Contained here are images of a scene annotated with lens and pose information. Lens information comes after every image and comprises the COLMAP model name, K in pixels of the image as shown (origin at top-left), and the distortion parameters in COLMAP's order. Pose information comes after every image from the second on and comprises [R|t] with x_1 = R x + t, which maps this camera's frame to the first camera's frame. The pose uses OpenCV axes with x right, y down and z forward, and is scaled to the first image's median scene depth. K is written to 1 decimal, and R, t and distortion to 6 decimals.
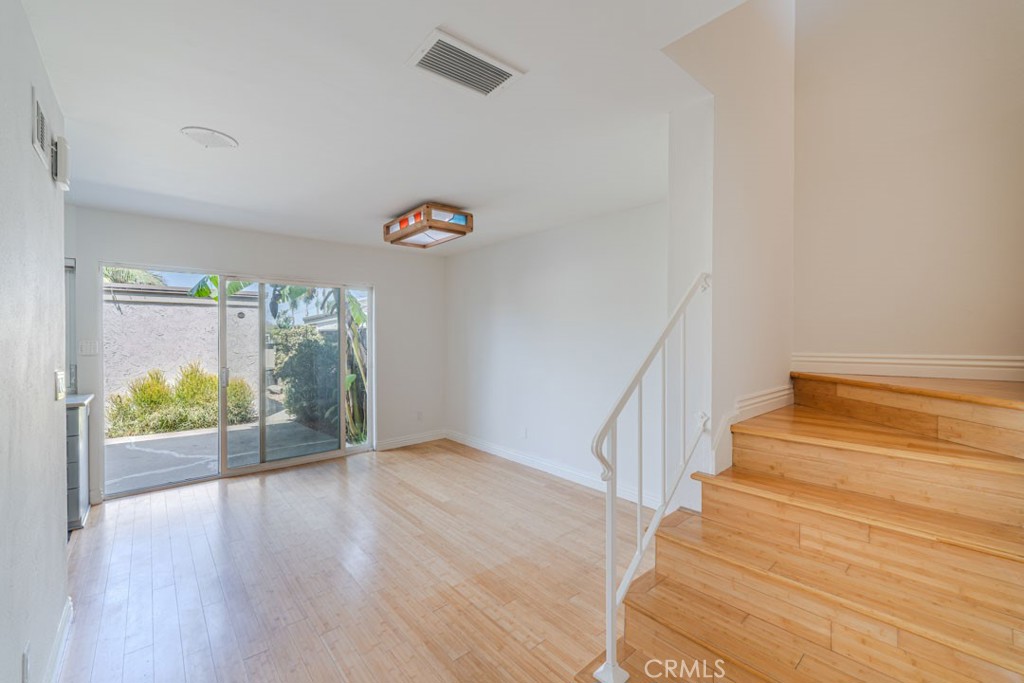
lens RADIAL K [[425.0, 0, 512.1], [0, 425.0, 337.8], [0, 0, 1]] dist [0.000601, -0.000142]
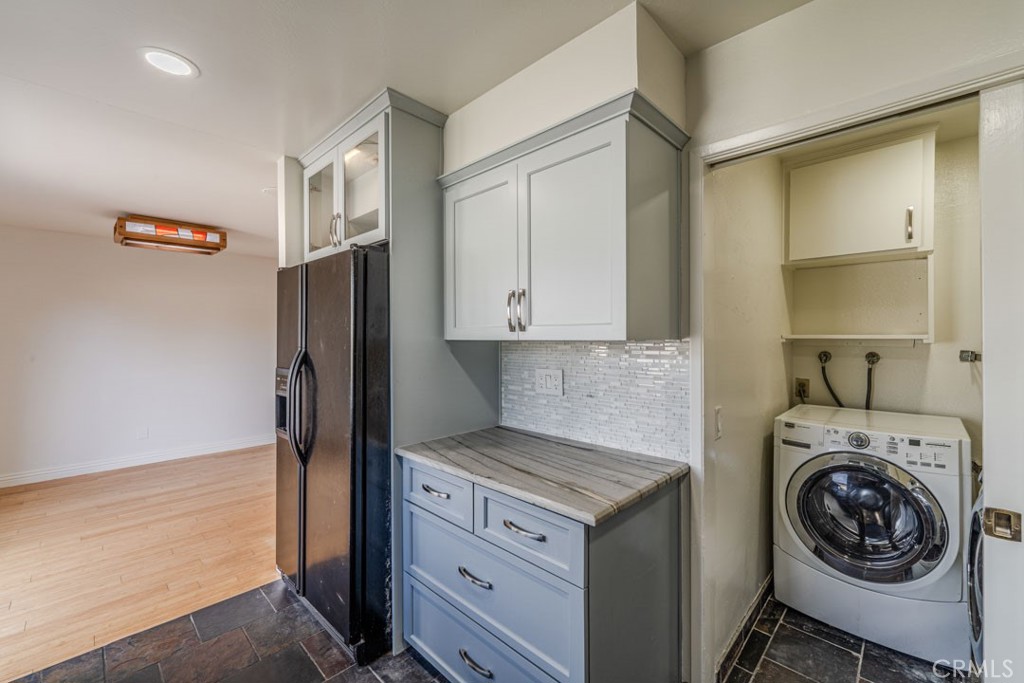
lens RADIAL K [[415.2, 0, 511.9], [0, 415.2, 338.4], [0, 0, 1]] dist [-0.000291, -0.000421]
pose [[-0.080433, 0.000878, 0.996760, -0.603937], [0.004152, 0.999991, -0.000546, -0.000986], [-0.996751, 0.004095, -0.080436, 0.112469]]
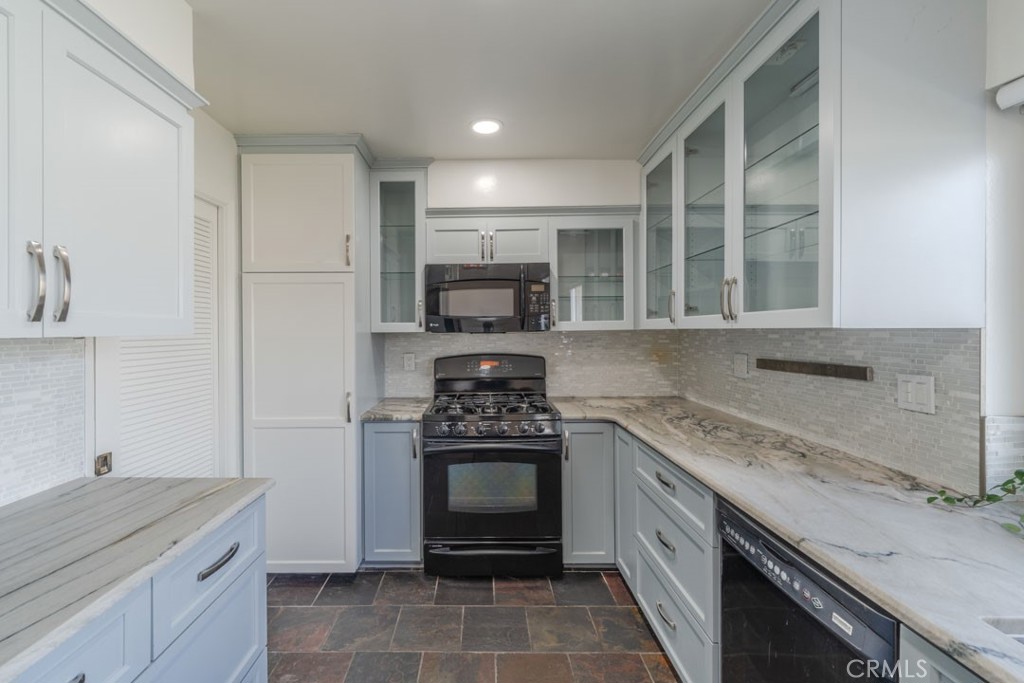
lens RADIAL K [[430.5, 0, 473.3], [0, 430.5, 328.5], [0, 0, 1]] dist [0.000025, -0.000319]
pose [[-0.678152, 0.005357, -0.734902, -0.390212], [0.007818, 0.999969, 0.000076, -0.002122], [0.734880, -0.005694, -0.678173, 0.257354]]
